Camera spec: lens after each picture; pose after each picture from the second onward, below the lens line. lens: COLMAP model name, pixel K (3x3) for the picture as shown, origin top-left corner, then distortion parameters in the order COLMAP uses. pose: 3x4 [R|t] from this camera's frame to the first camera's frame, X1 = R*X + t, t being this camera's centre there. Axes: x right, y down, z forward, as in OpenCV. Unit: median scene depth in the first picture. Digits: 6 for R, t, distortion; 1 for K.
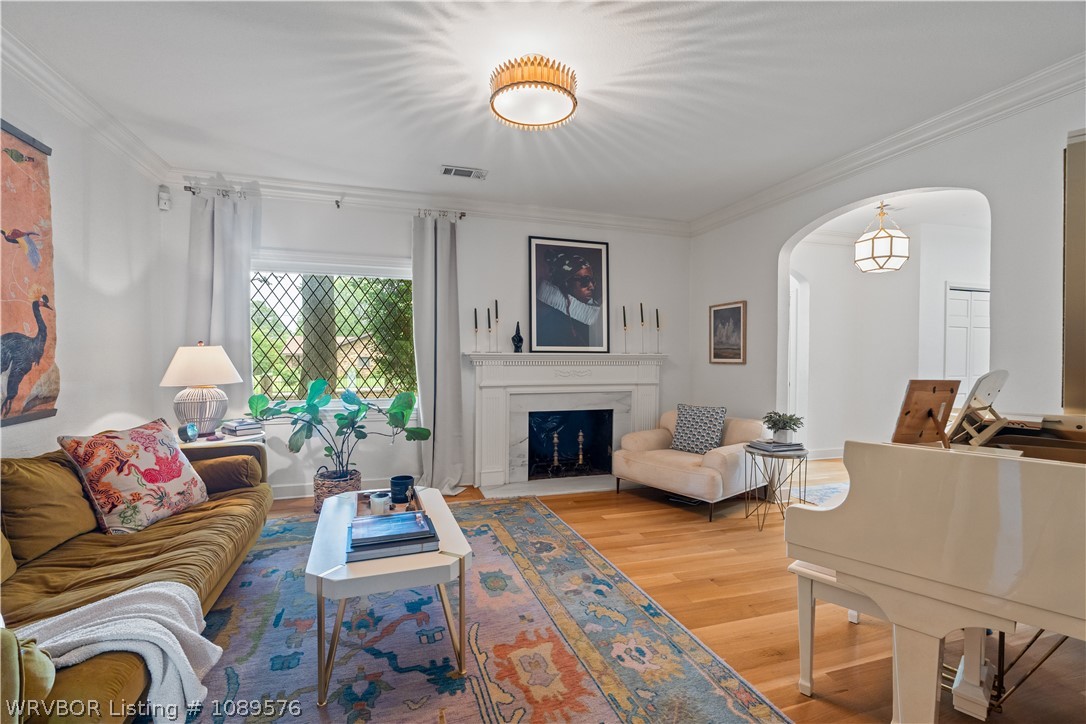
lens RADIAL K [[482.2, 0, 536.9], [0, 482.2, 362.0], [0, 0, 1]] dist [-0.003596, 0.000825]
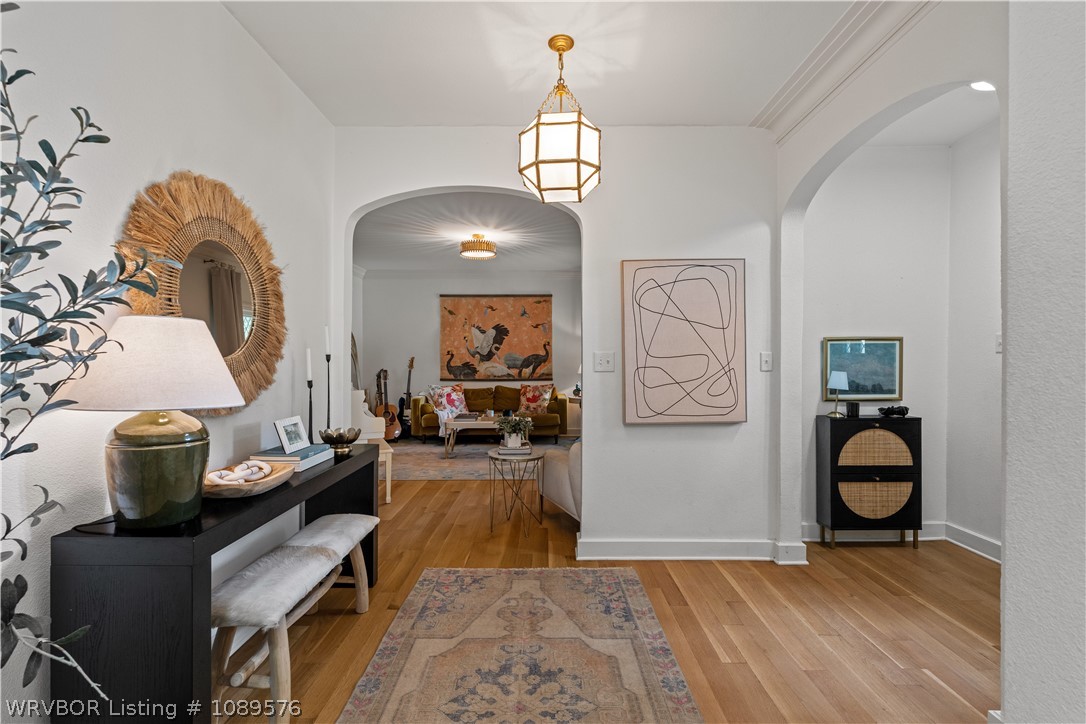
lens RADIAL K [[482.2, 0, 541.5], [0, 482.2, 357.3], [0, 0, 1]] dist [-0.003596, 0.000825]
pose [[-0.297009, -0.007240, -0.954847, 1.542287], [-0.014840, 0.999885, -0.002966, -0.019964], [0.954759, 0.013289, -0.297082, 1.447420]]
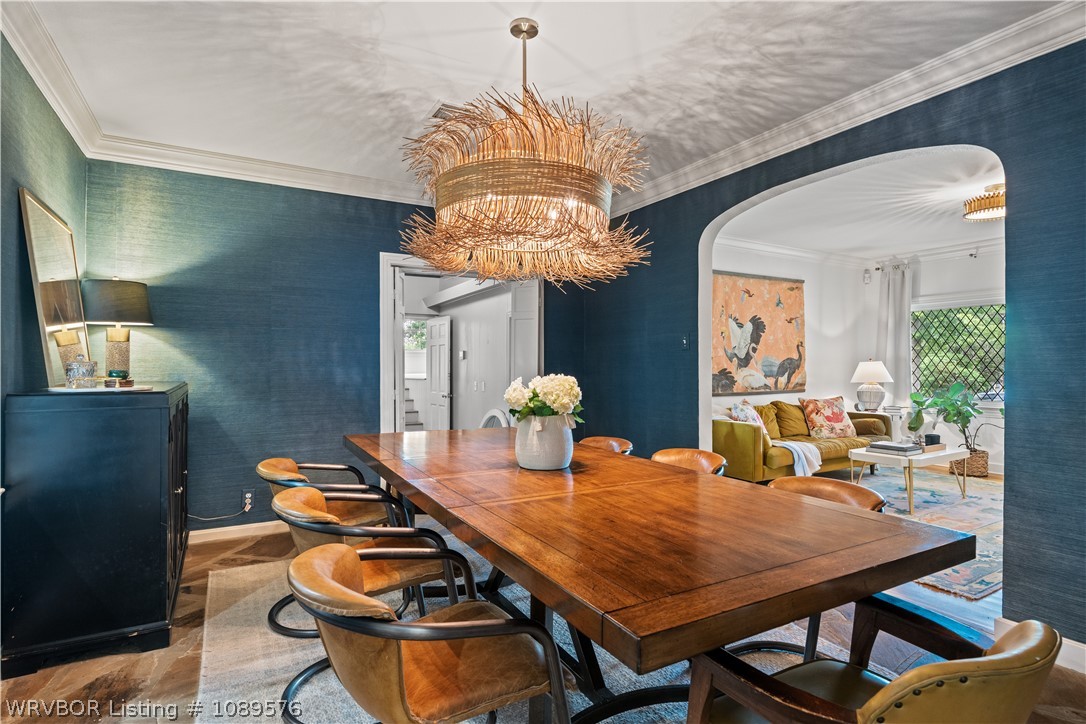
lens RADIAL K [[563.4, 0, 538.4], [0, 563.4, 363.6], [0, 0, 1]] dist [0.001623, -0.000006]
pose [[0.195500, -0.006856, -0.980680, 1.141561], [-0.013353, 0.999864, -0.009652, 0.012947], [0.980613, 0.014982, 0.195381, -0.647693]]
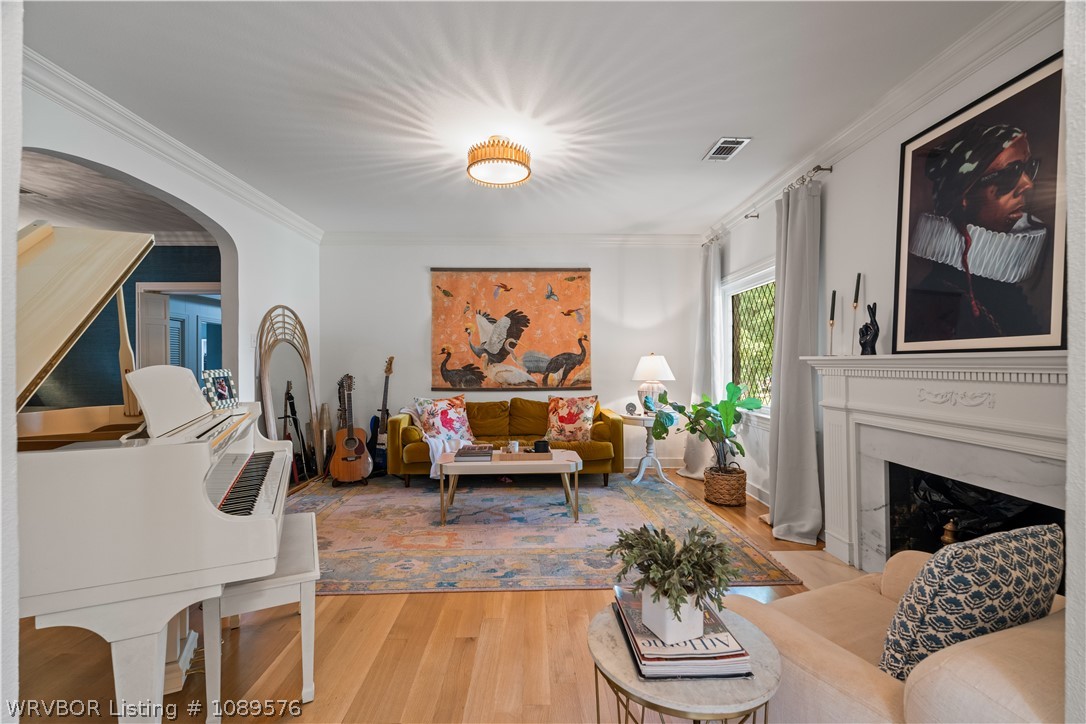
lens RADIAL K [[482.2, 0, 536.9], [0, 482.2, 361.2], [0, 0, 1]] dist [-0.003596, 0.000825]
pose [[-0.287844, -0.006566, -0.957655, 0.903202], [-0.013674, 0.999903, -0.002746, -0.006101], [0.957580, 0.012305, -0.287906, 1.088438]]
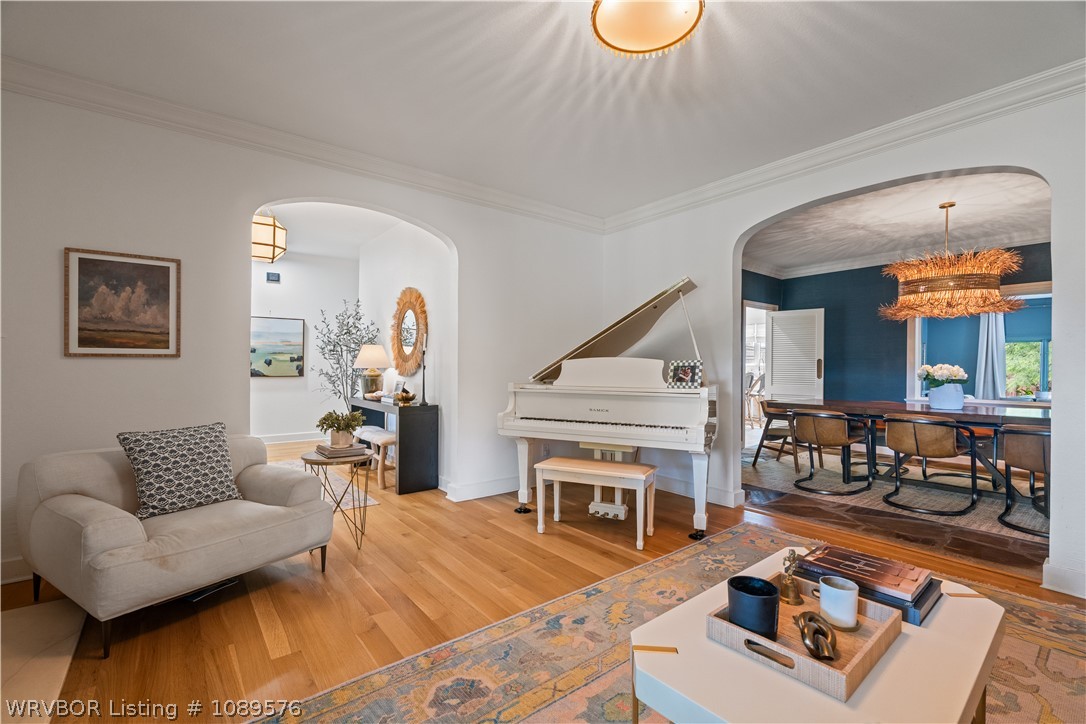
lens RADIAL K [[482.2, 0, 551.4], [0, 482.2, 366.5], [0, 0, 1]] dist [-0.003596, 0.000825]
pose [[-0.362939, -0.008650, 0.931773, -0.493822], [-0.000087, 0.999957, 0.009250, 0.014970], [-0.931813, 0.003276, -0.362925, 1.040044]]
